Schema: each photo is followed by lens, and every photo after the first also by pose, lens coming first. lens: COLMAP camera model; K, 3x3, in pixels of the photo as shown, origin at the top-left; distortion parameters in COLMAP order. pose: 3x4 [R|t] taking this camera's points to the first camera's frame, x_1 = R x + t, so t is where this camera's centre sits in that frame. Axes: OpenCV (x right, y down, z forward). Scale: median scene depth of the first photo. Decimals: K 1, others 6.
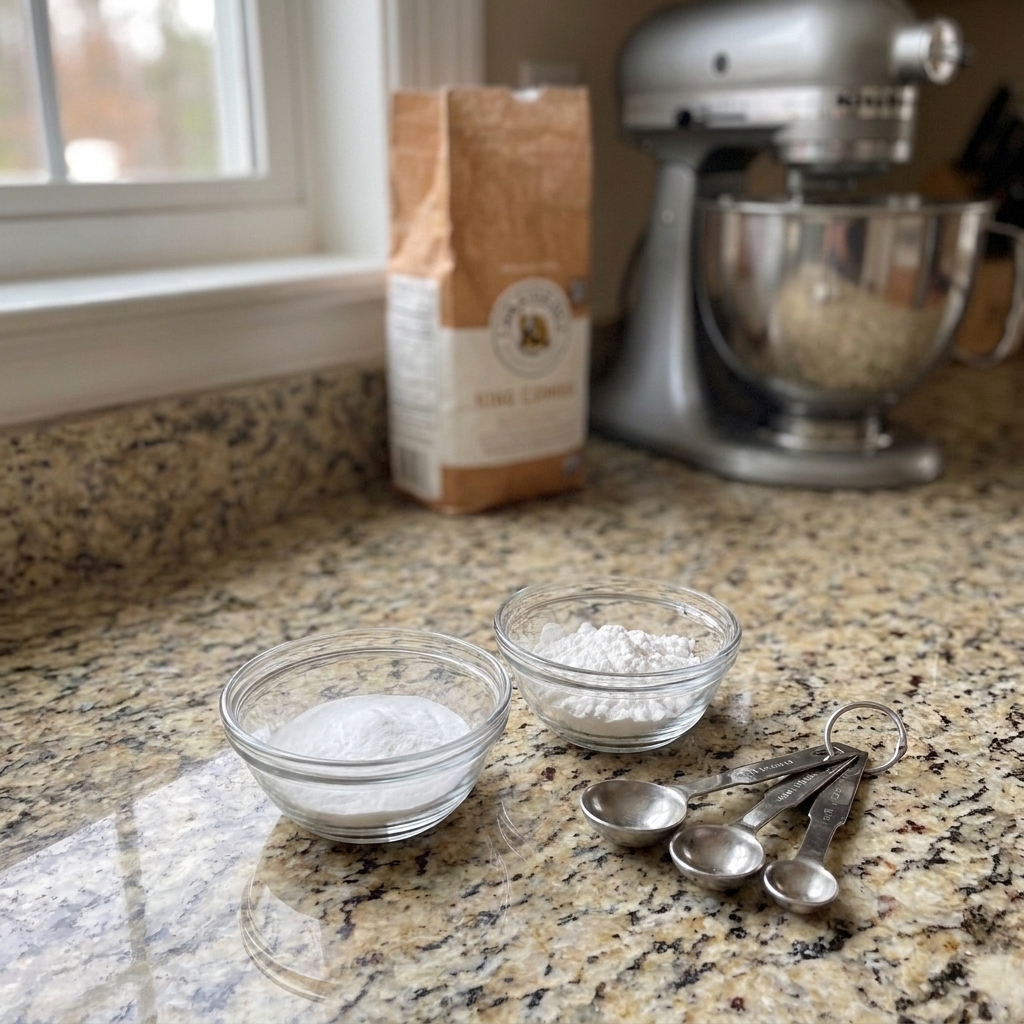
lens RADIAL K [[1205.7, 0, 510.2], [0, 1205.7, 528.2], [0, 0, 1]] dist [0.118177, 0.000000]
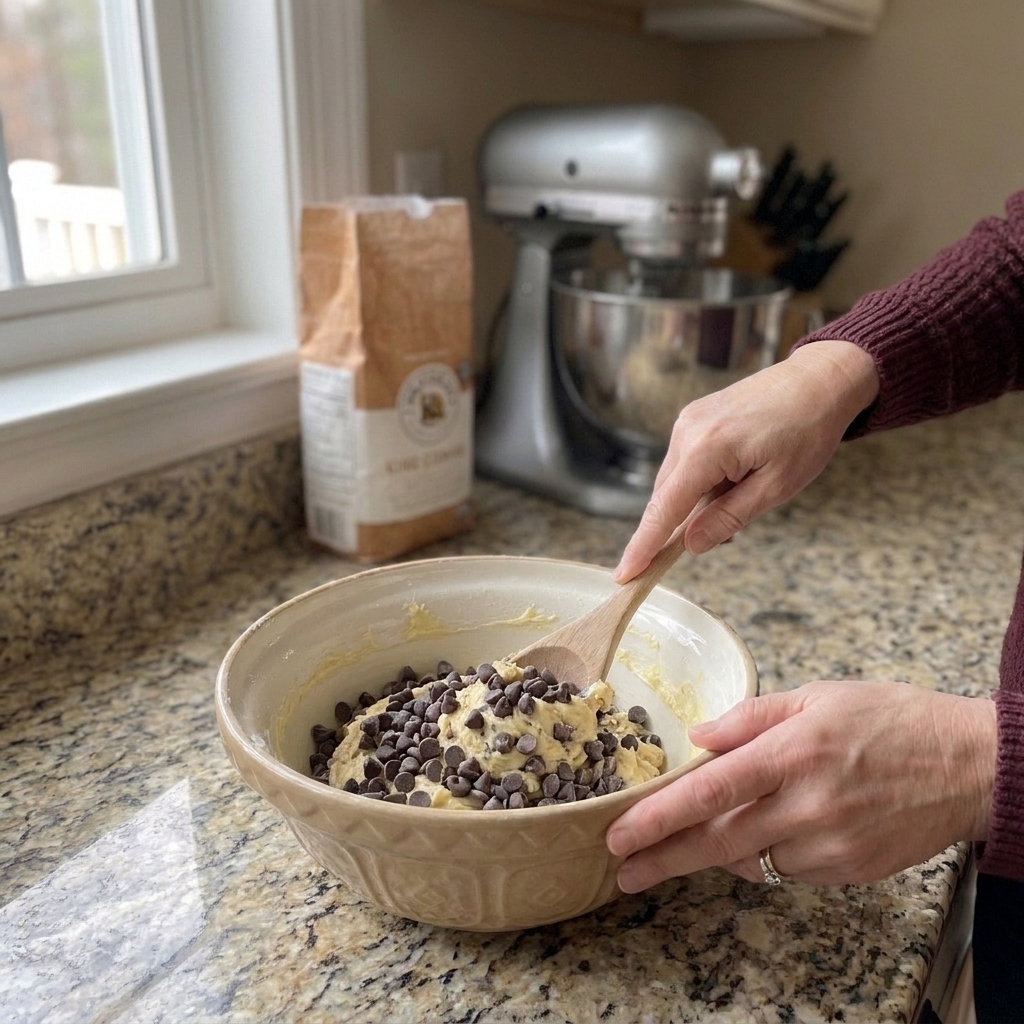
lens RADIAL K [[1205.7, 0, 531.8], [0, 1205.7, 520.4], [0, 0, 1]] dist [0.118177, 0.000000]
pose [[0.984275, -0.055156, 0.167811, -0.090659], [0.050534, 0.998219, 0.031693, -0.089667], [-0.169261, -0.022715, 0.985310, -0.183741]]
